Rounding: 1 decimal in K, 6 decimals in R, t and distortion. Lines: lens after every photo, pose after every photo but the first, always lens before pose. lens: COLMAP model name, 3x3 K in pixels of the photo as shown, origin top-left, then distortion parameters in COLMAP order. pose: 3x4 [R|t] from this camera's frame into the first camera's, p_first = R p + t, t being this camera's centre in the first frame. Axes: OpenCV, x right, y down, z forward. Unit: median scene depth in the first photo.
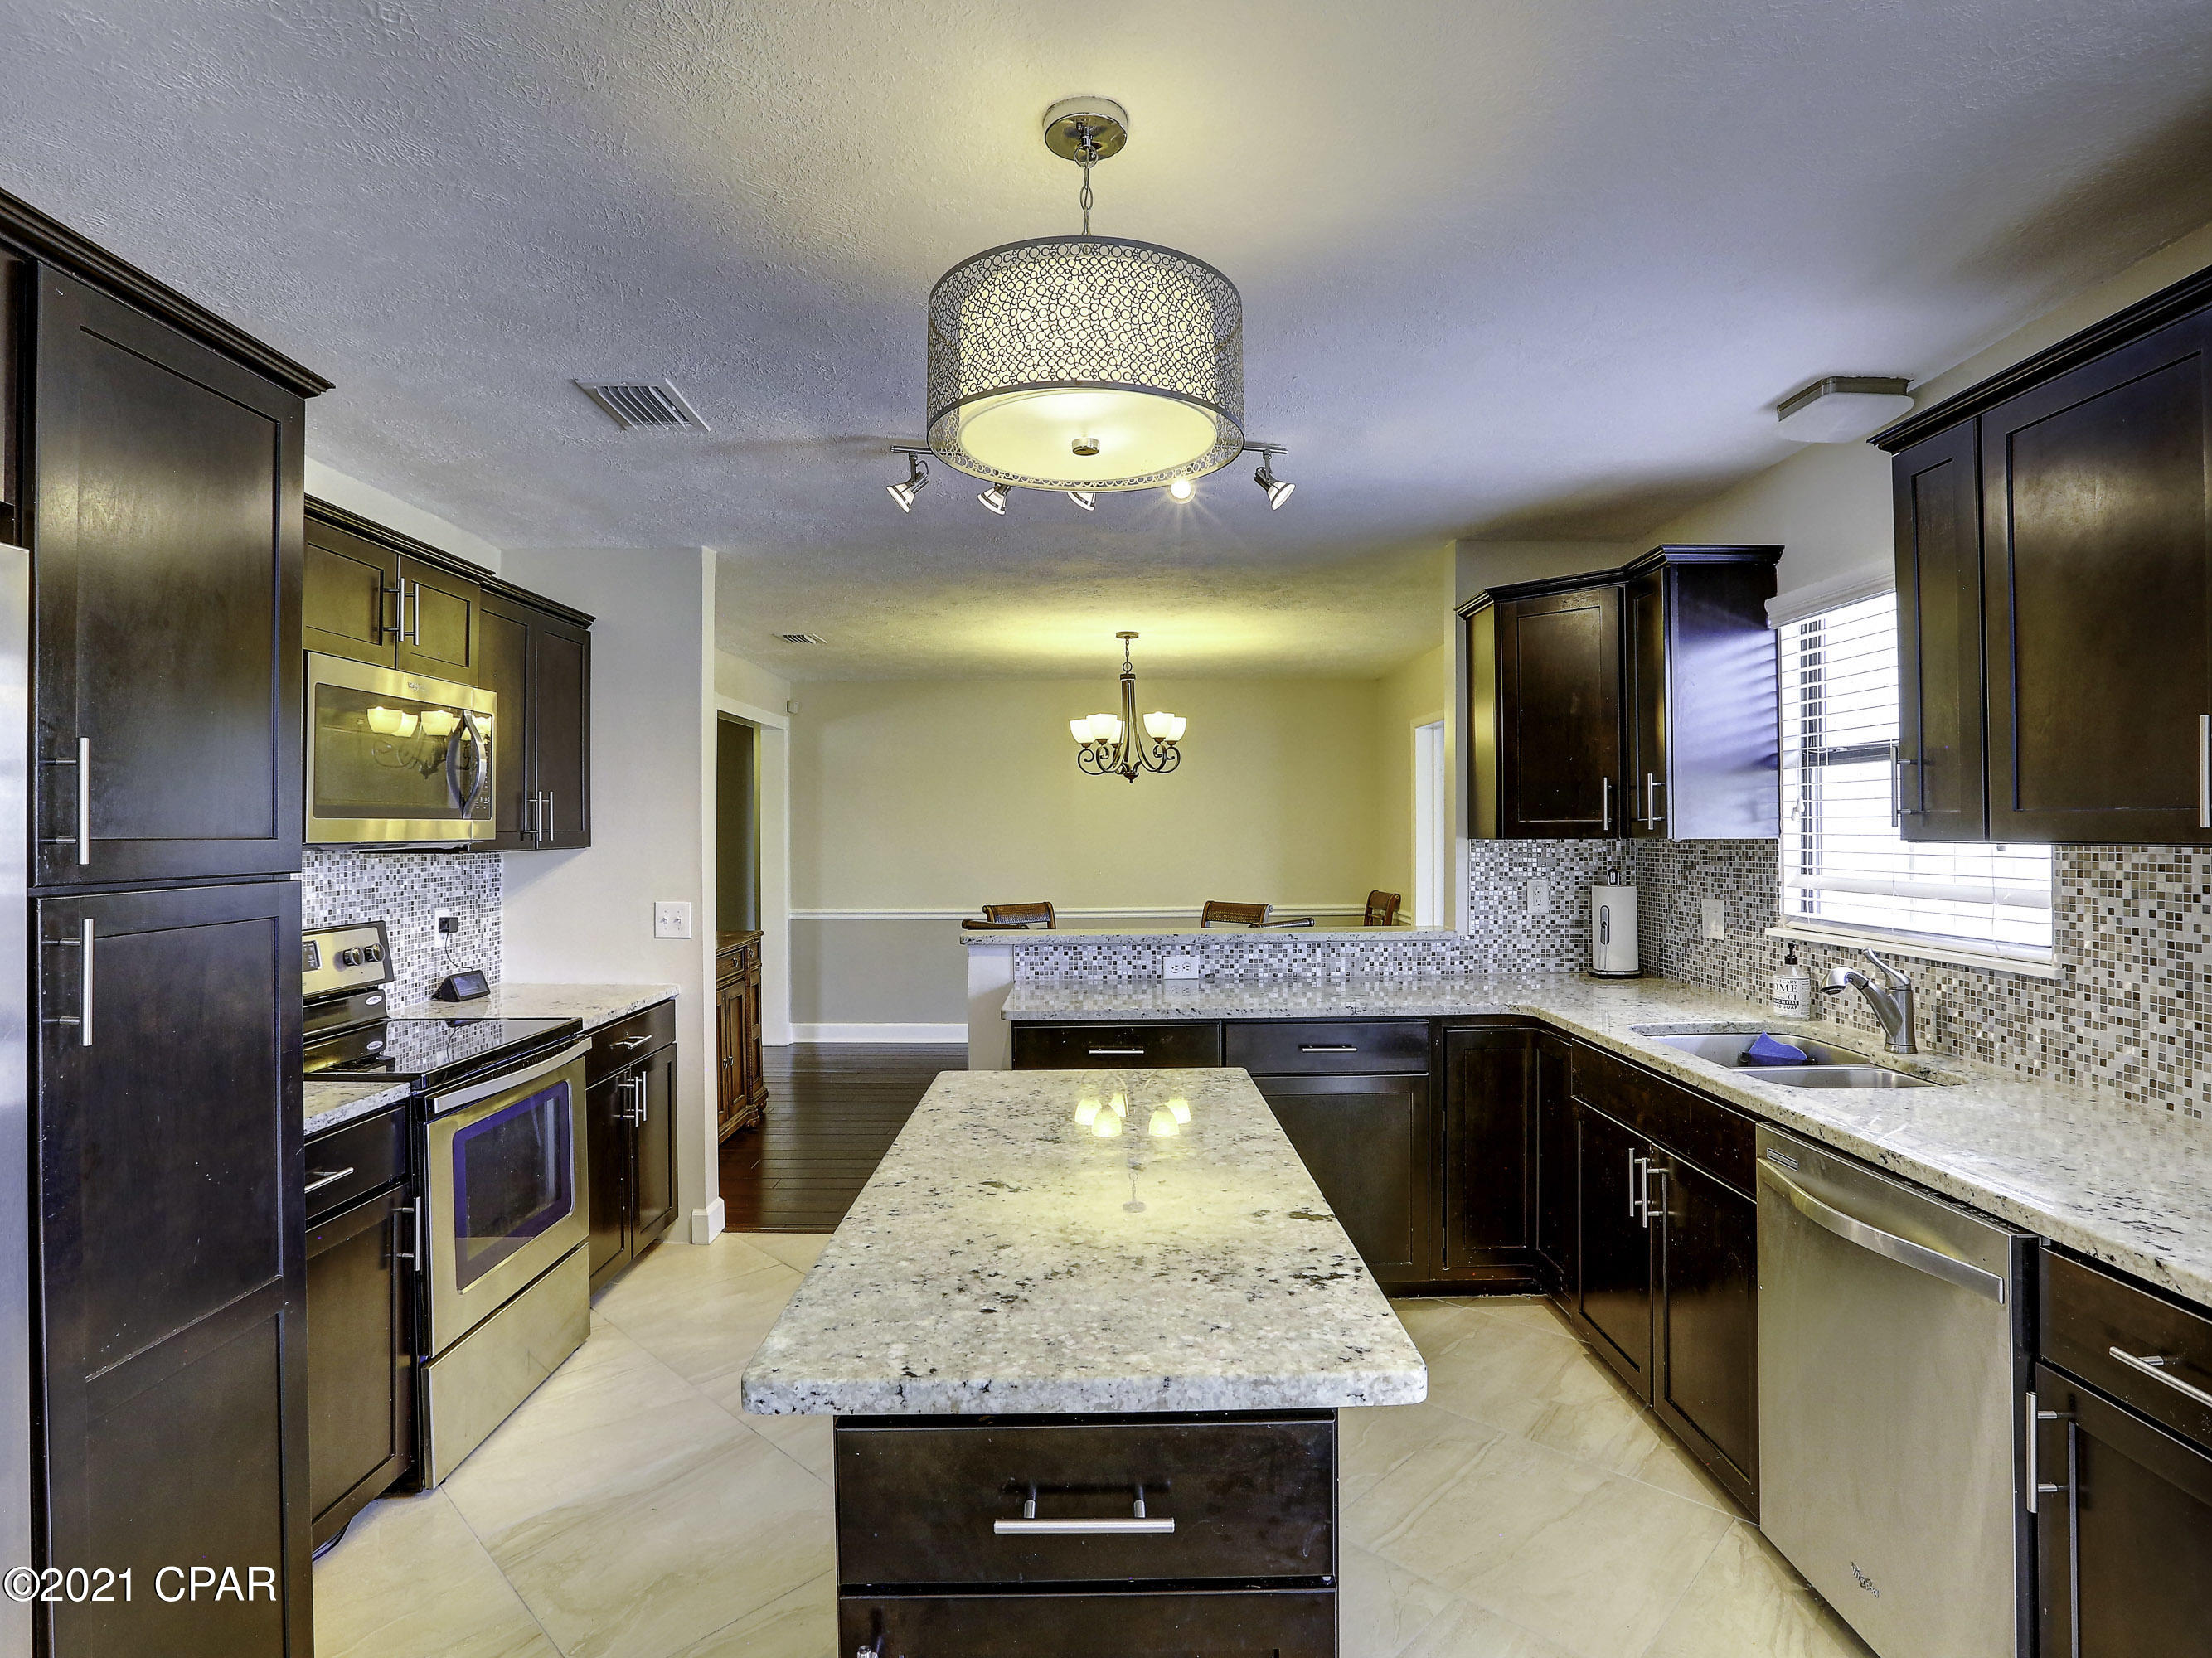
lens RADIAL K [[1132.5, 0, 1103.2], [0, 1132.5, 827.7], [0, 0, 1]] dist [-0.057462, 0.025097]
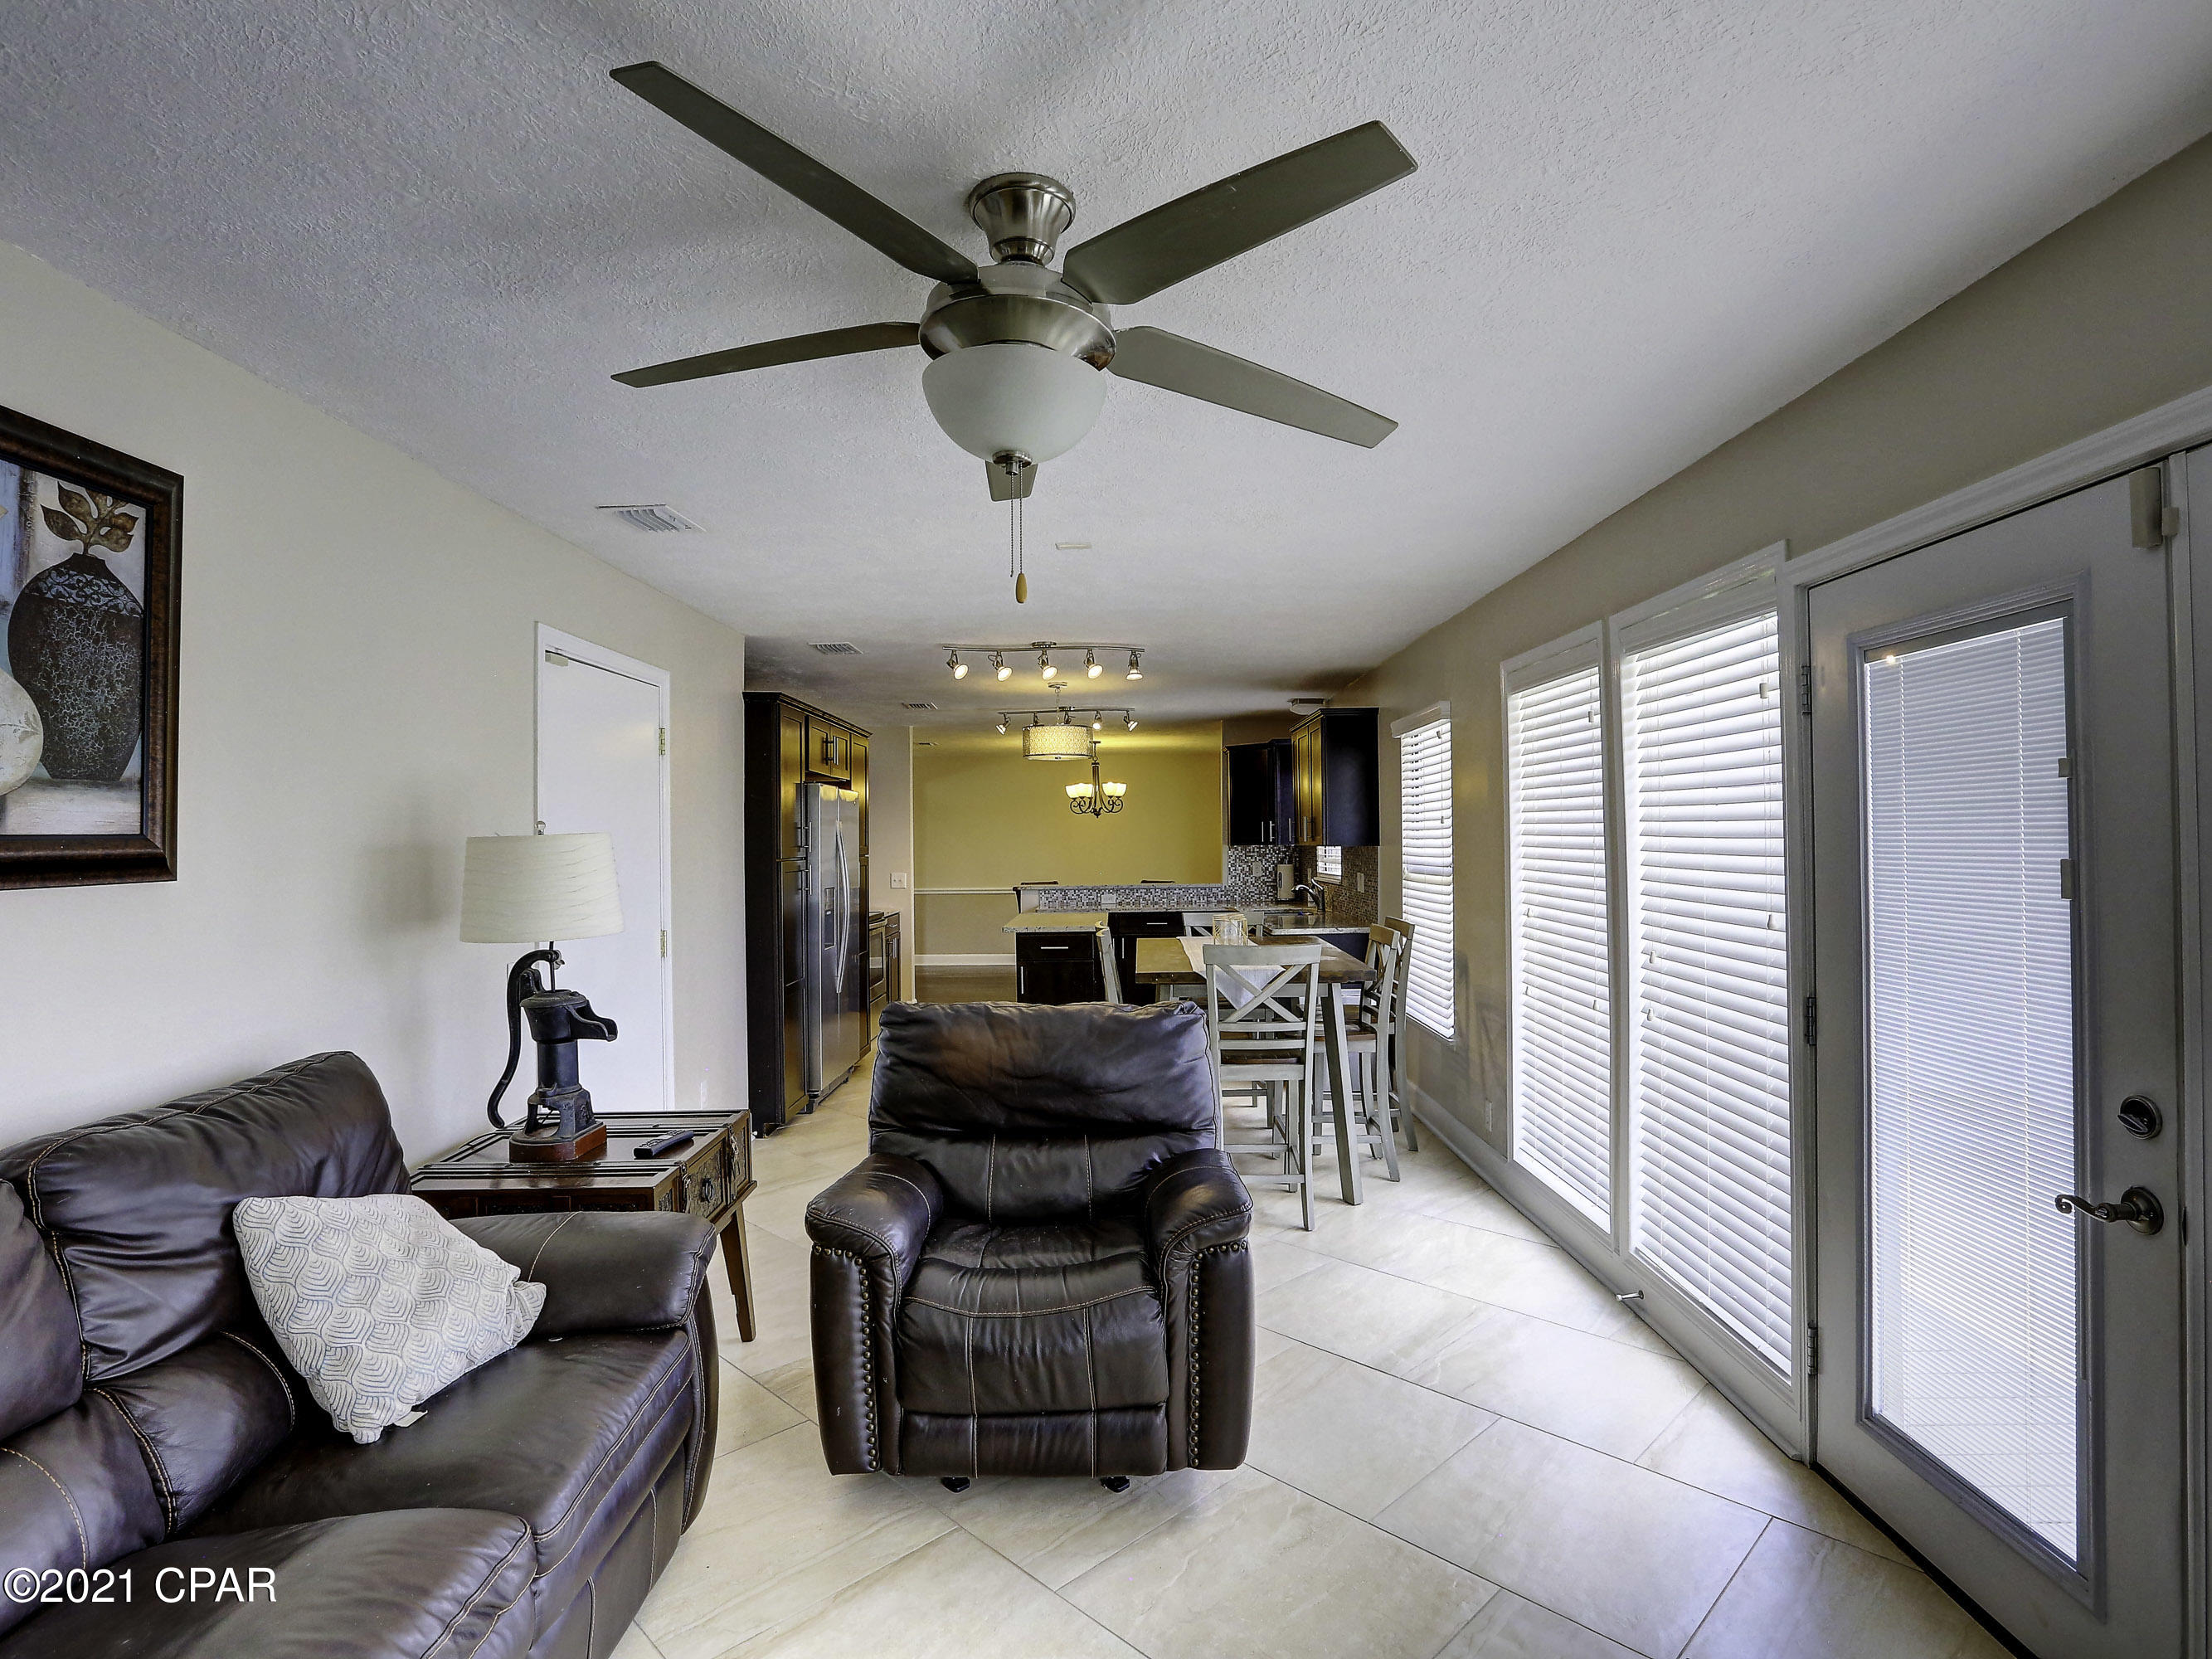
lens RADIAL K [[1132.6, 0, 1103.2], [0, 1132.6, 828.2], [0, 0, 1]] dist [-0.057462, 0.025097]
pose [[0.999900, -0.002688, -0.013849, 0.139078], [0.002571, 0.999961, -0.008498, -0.009639], [0.013871, 0.008461, 0.999868, -2.143387]]
